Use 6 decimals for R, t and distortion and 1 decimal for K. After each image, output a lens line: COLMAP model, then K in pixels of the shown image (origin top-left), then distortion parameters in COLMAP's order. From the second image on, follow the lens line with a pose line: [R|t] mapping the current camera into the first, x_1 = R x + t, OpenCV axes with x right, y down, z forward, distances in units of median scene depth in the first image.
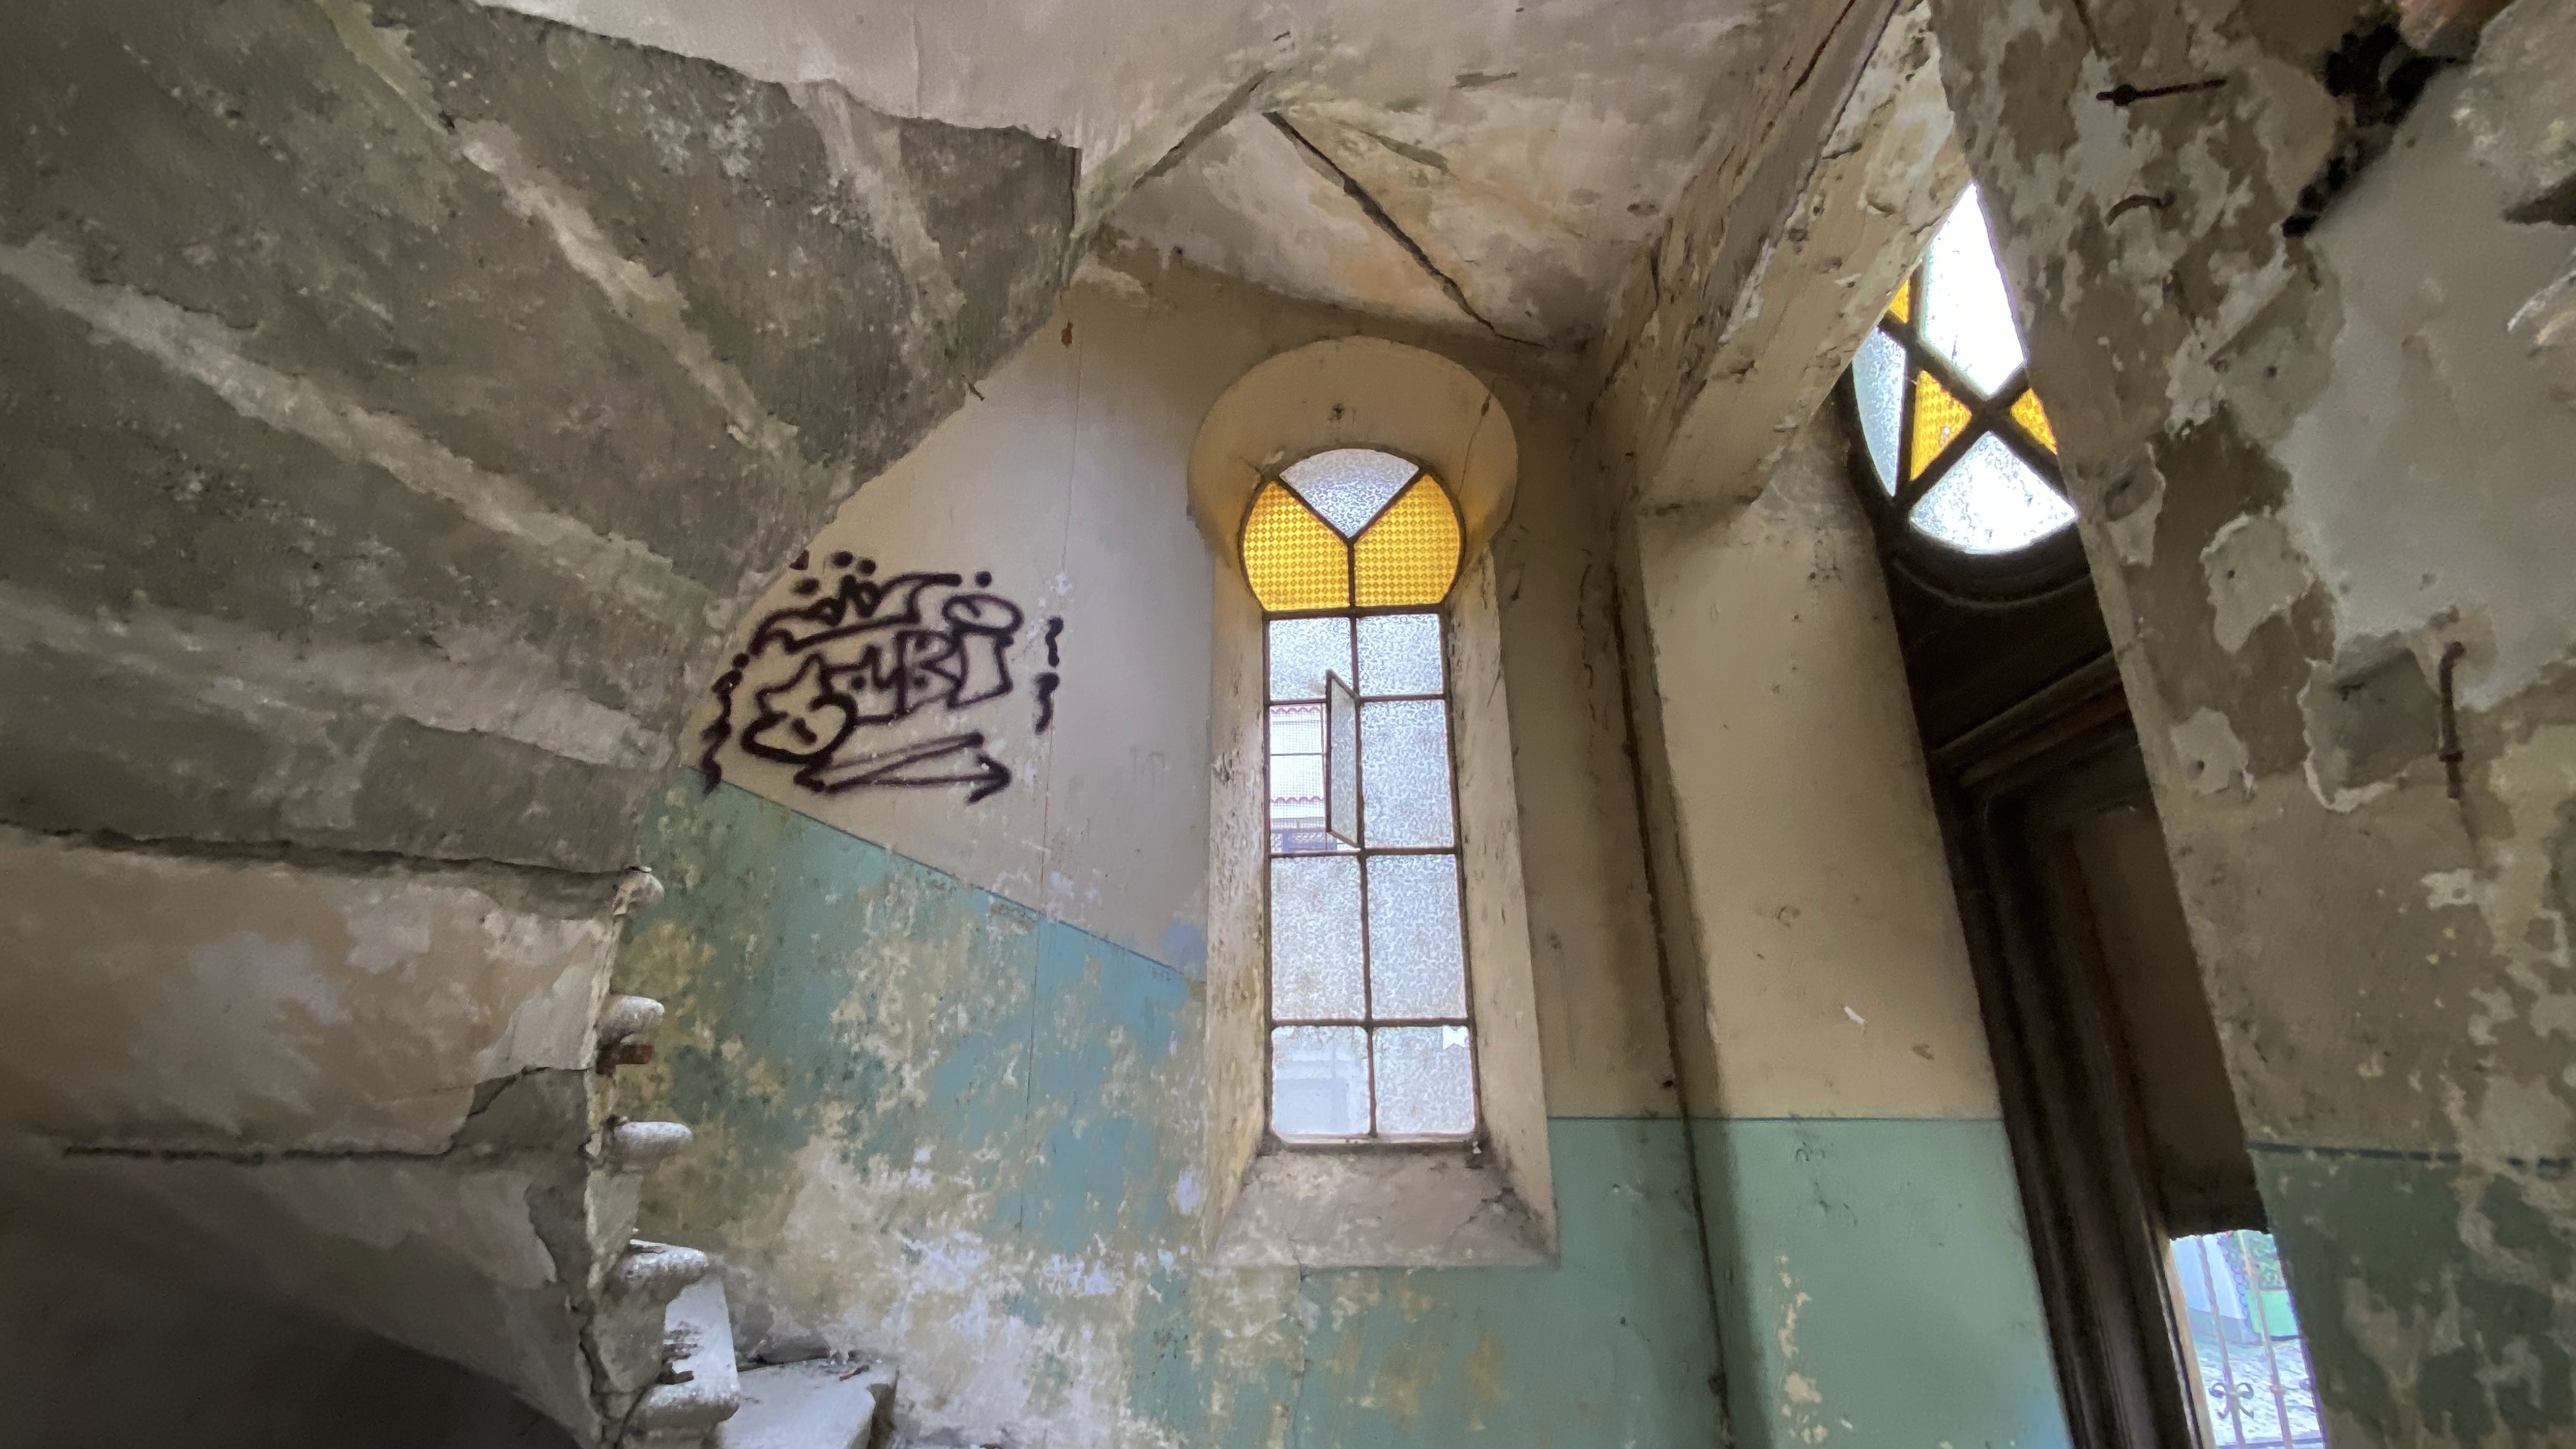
lens RADIAL K [[1035.4, 0, 1292.1], [0, 1035.4, 712.2], [0, 0, 1]] dist [0.062621, -0.051391]
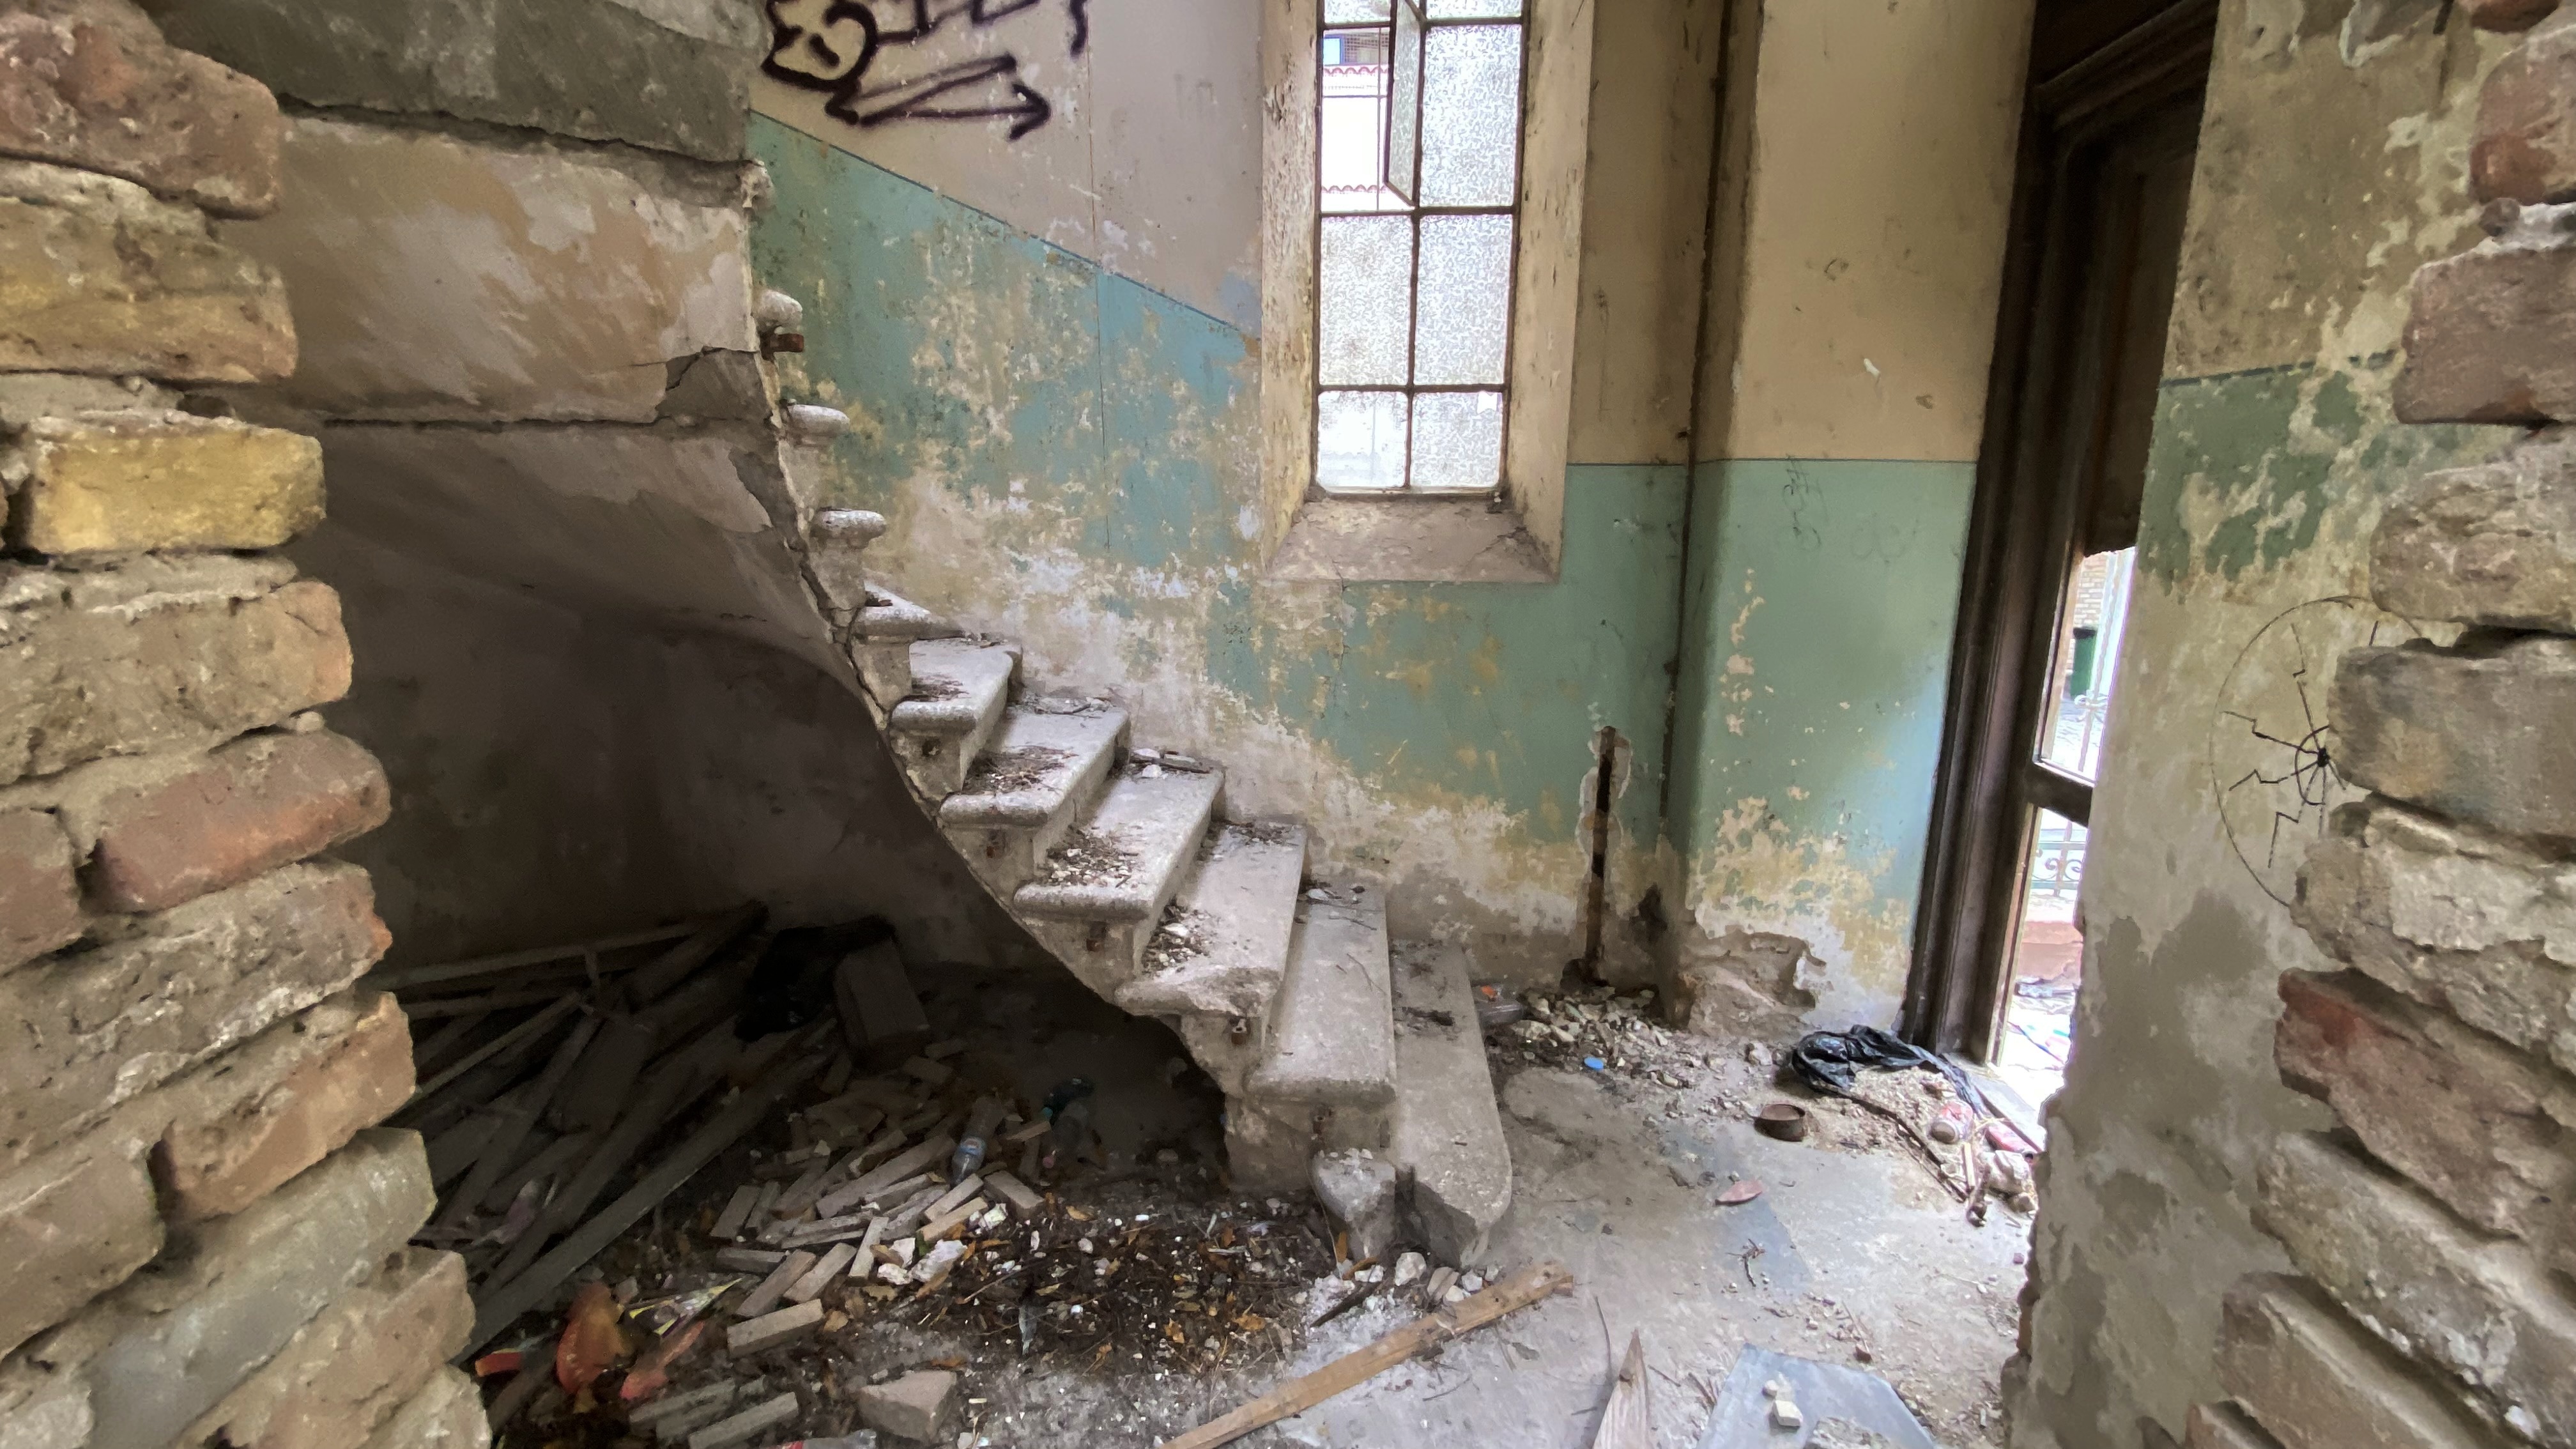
lens RADIAL K [[1034.8, 0, 1288.5], [0, 1034.8, 717.7], [0, 0, 1]] dist [0.054483, -0.062762]
pose [[0.999641, 0.023664, -0.012551, -0.034023], [-0.013791, 0.856367, 0.516184, 0.046122], [0.022963, -0.515825, 0.856386, -0.099157]]
